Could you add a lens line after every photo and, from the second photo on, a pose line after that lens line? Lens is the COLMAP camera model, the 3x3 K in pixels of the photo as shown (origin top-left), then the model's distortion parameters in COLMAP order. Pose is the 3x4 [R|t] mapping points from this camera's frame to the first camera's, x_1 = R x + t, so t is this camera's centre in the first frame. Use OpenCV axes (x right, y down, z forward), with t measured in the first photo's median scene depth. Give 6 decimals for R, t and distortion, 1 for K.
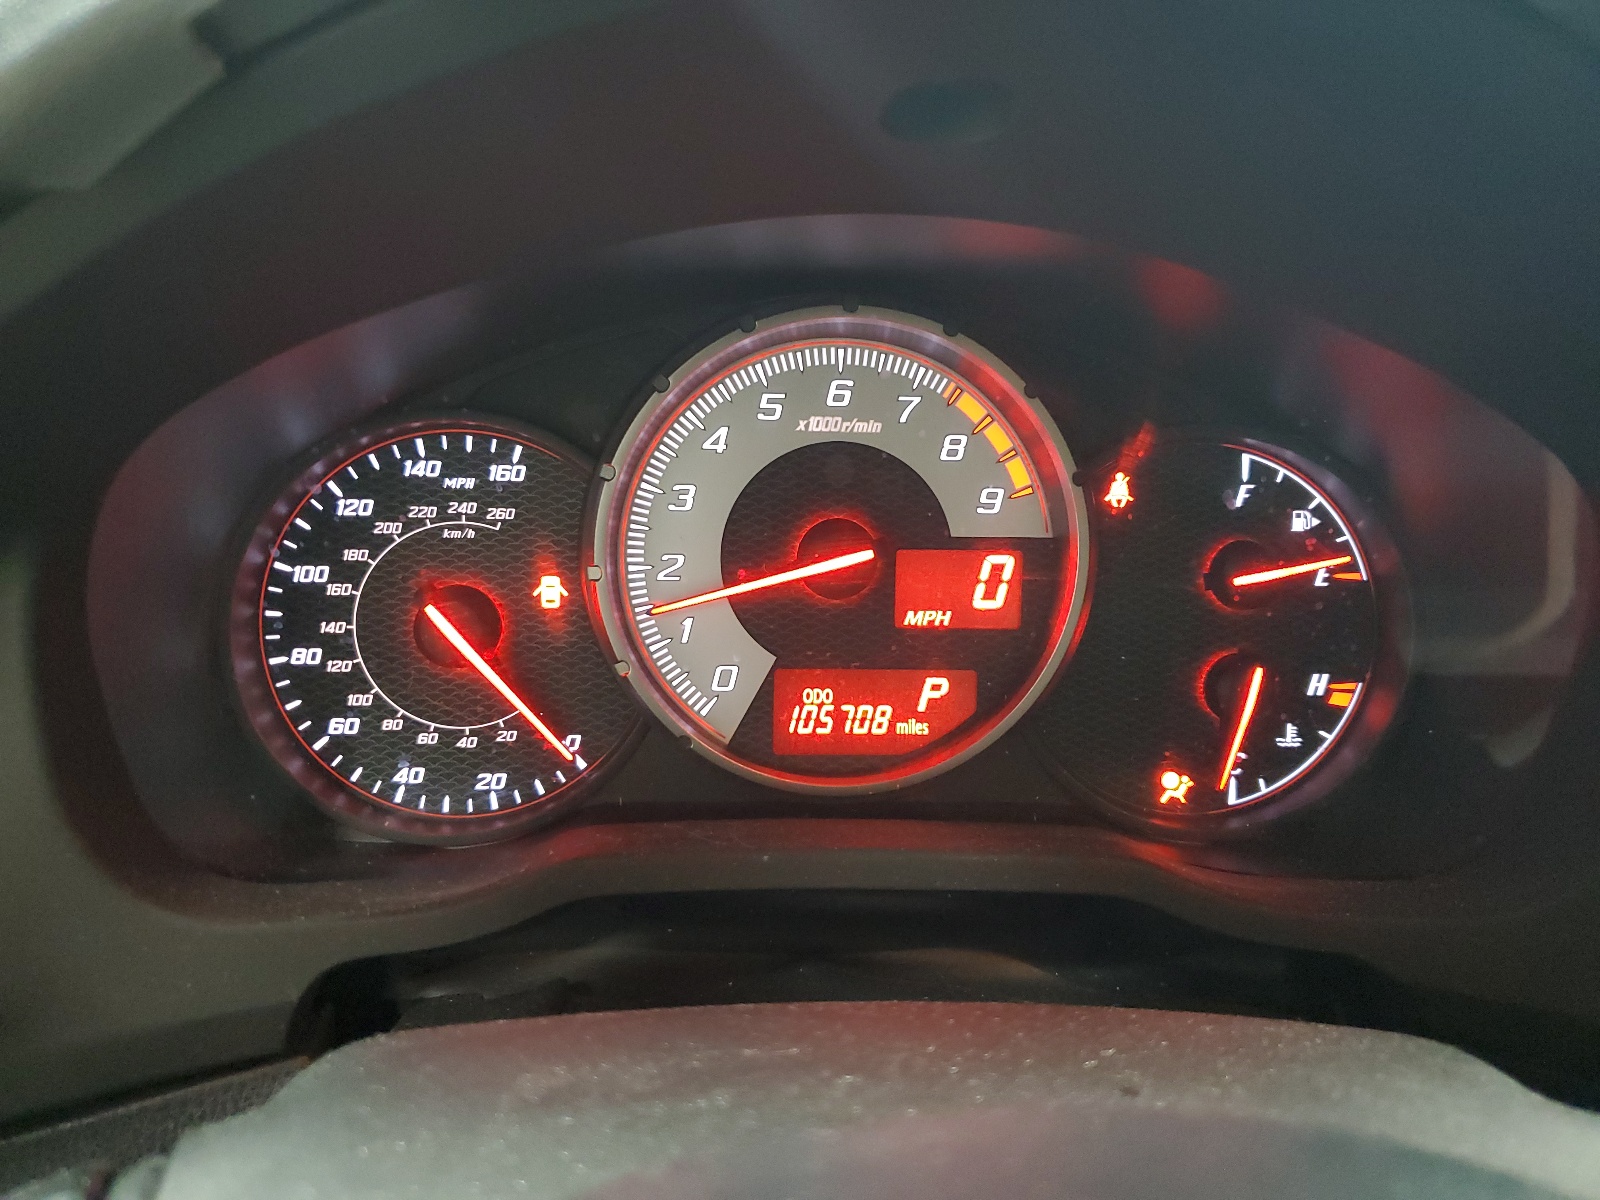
lens RADIAL K [[1203.3, 0, 797.9], [0, 1203.3, 599.7], [0, 0, 1]] dist [0.005516, 0.000218]
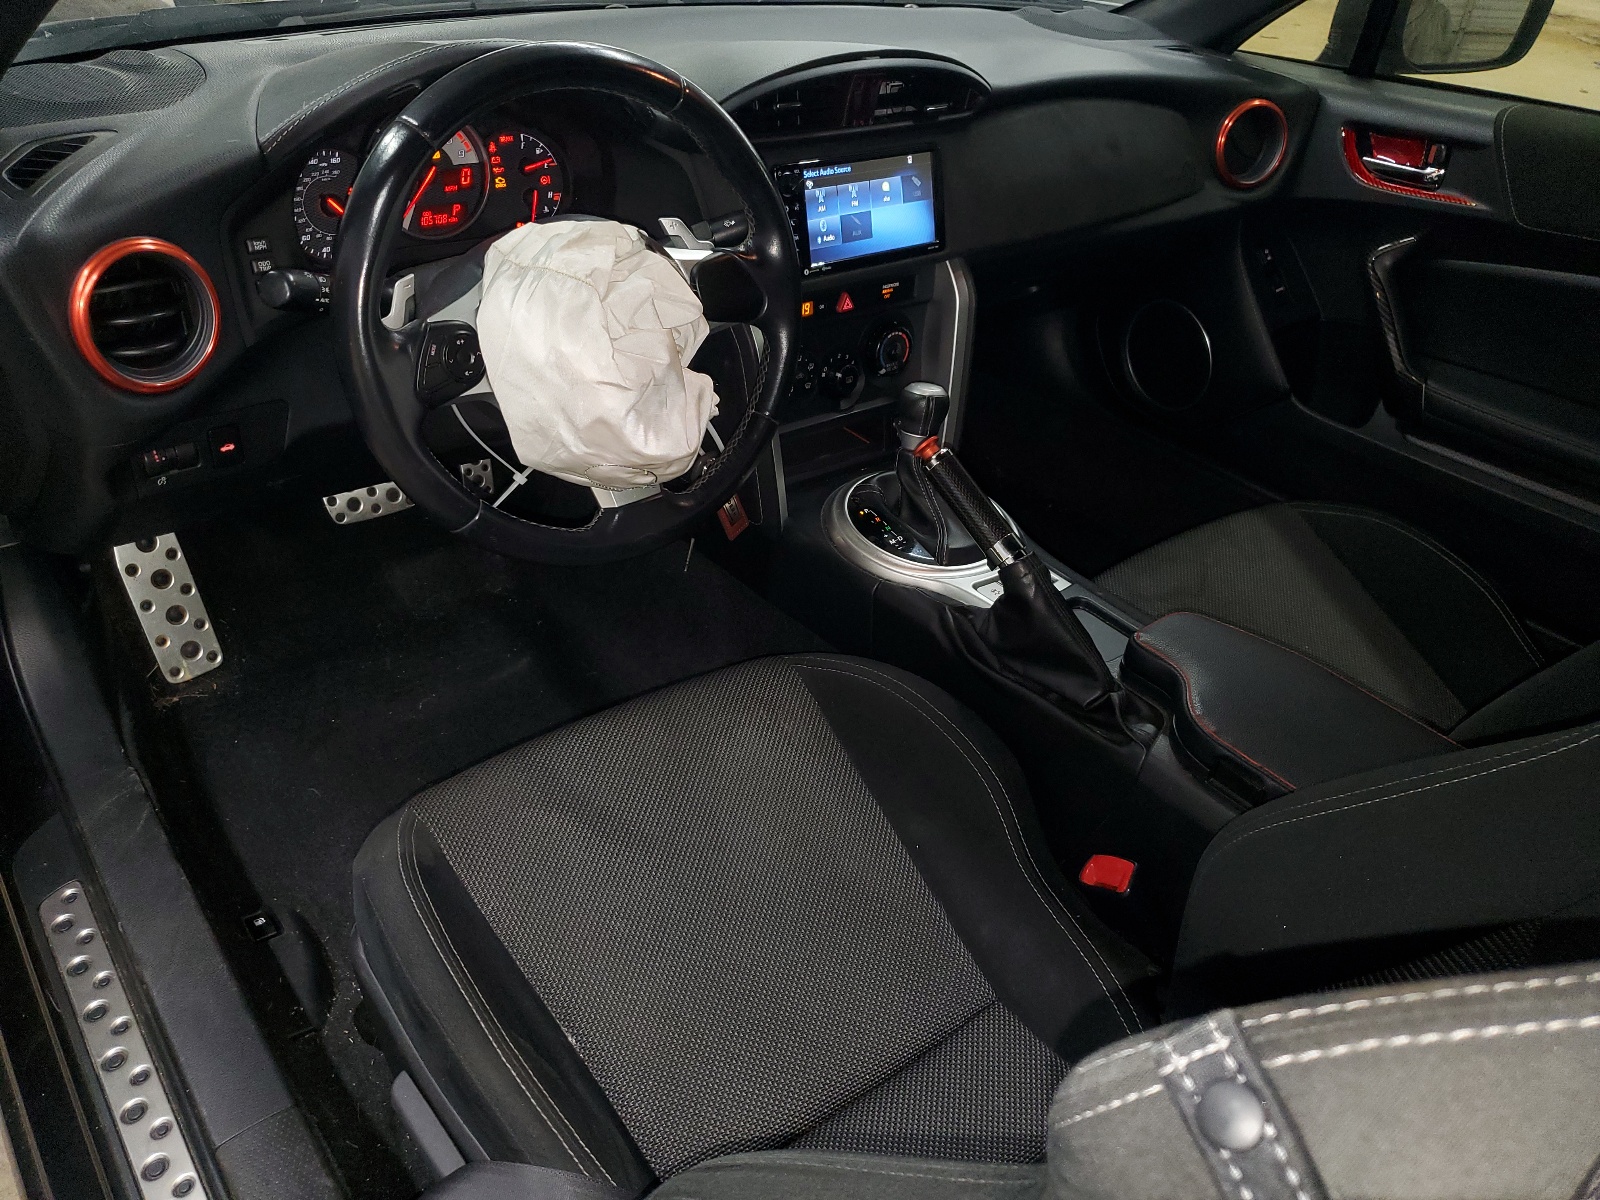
lens RADIAL K [[1203.3, 0, 800.7], [0, 1203.3, 599.1], [0, 0, 1]] dist [0.005516, 0.000218]
pose [[0.831940, -0.283500, 0.476974, -1.186115], [0.125418, 0.933451, 0.336064, 0.087061], [-0.540506, -0.219764, 0.812131, -3.048570]]
